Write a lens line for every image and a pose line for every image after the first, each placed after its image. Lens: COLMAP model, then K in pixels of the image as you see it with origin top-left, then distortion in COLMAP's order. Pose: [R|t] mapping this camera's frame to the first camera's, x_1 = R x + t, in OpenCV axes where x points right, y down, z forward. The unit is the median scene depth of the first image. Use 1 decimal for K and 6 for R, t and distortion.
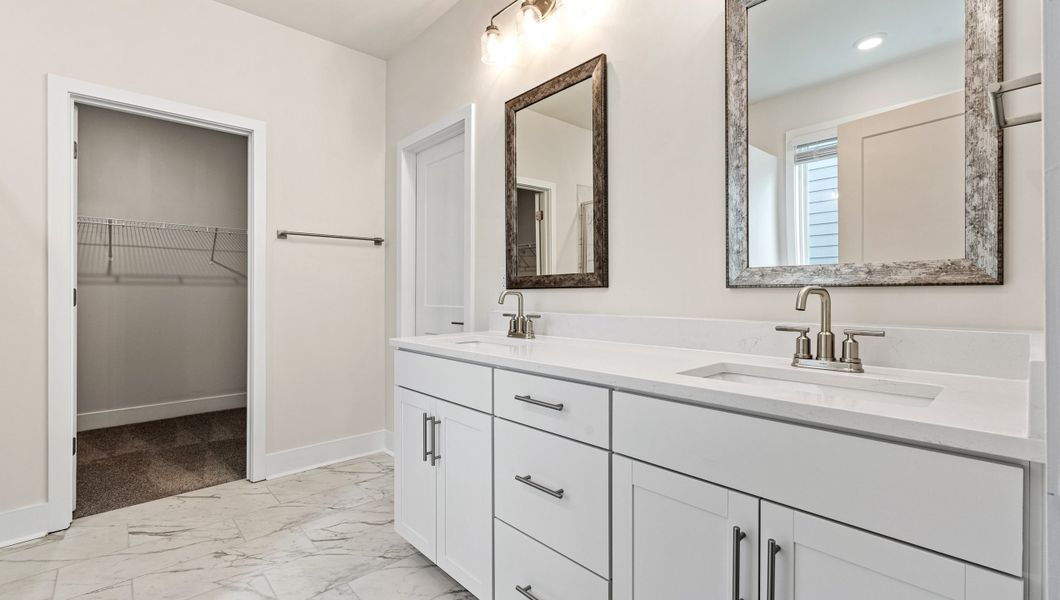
lens RADIAL K [[467.2, 0, 531.0], [0, 467.2, 293.6], [0, 0, 1]] dist [-0.001002, -0.000798]
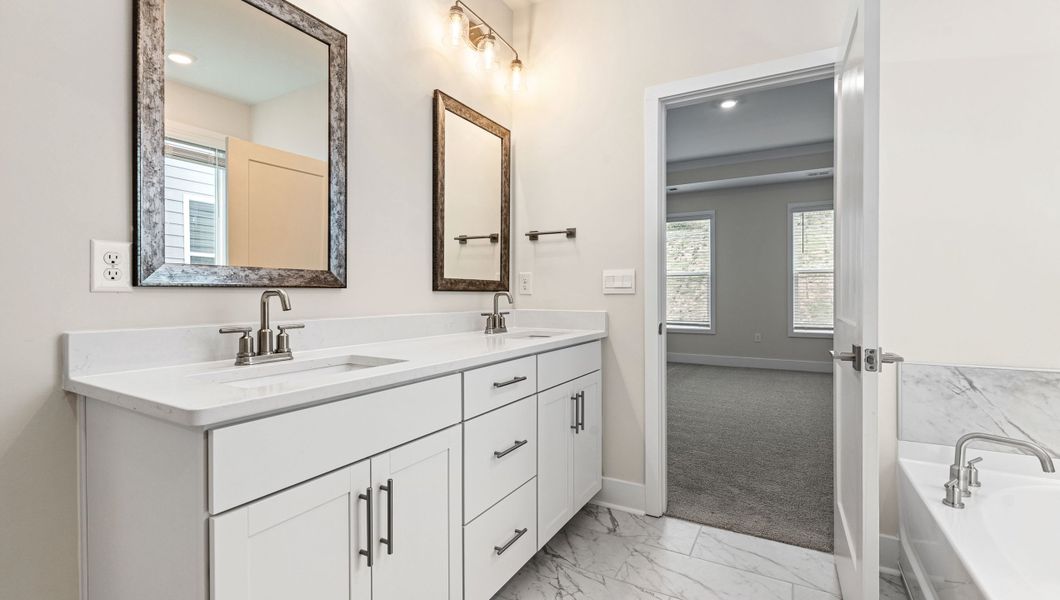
lens RADIAL K [[467.2, 0, 525.1], [0, 467.2, 298.3], [0, 0, 1]] dist [-0.001002, -0.000798]
pose [[-0.291795, -0.002810, 0.956477, -1.041884], [0.001096, 0.999994, 0.003272, 0.005179], [-0.956480, 0.002003, -0.291790, 1.166493]]
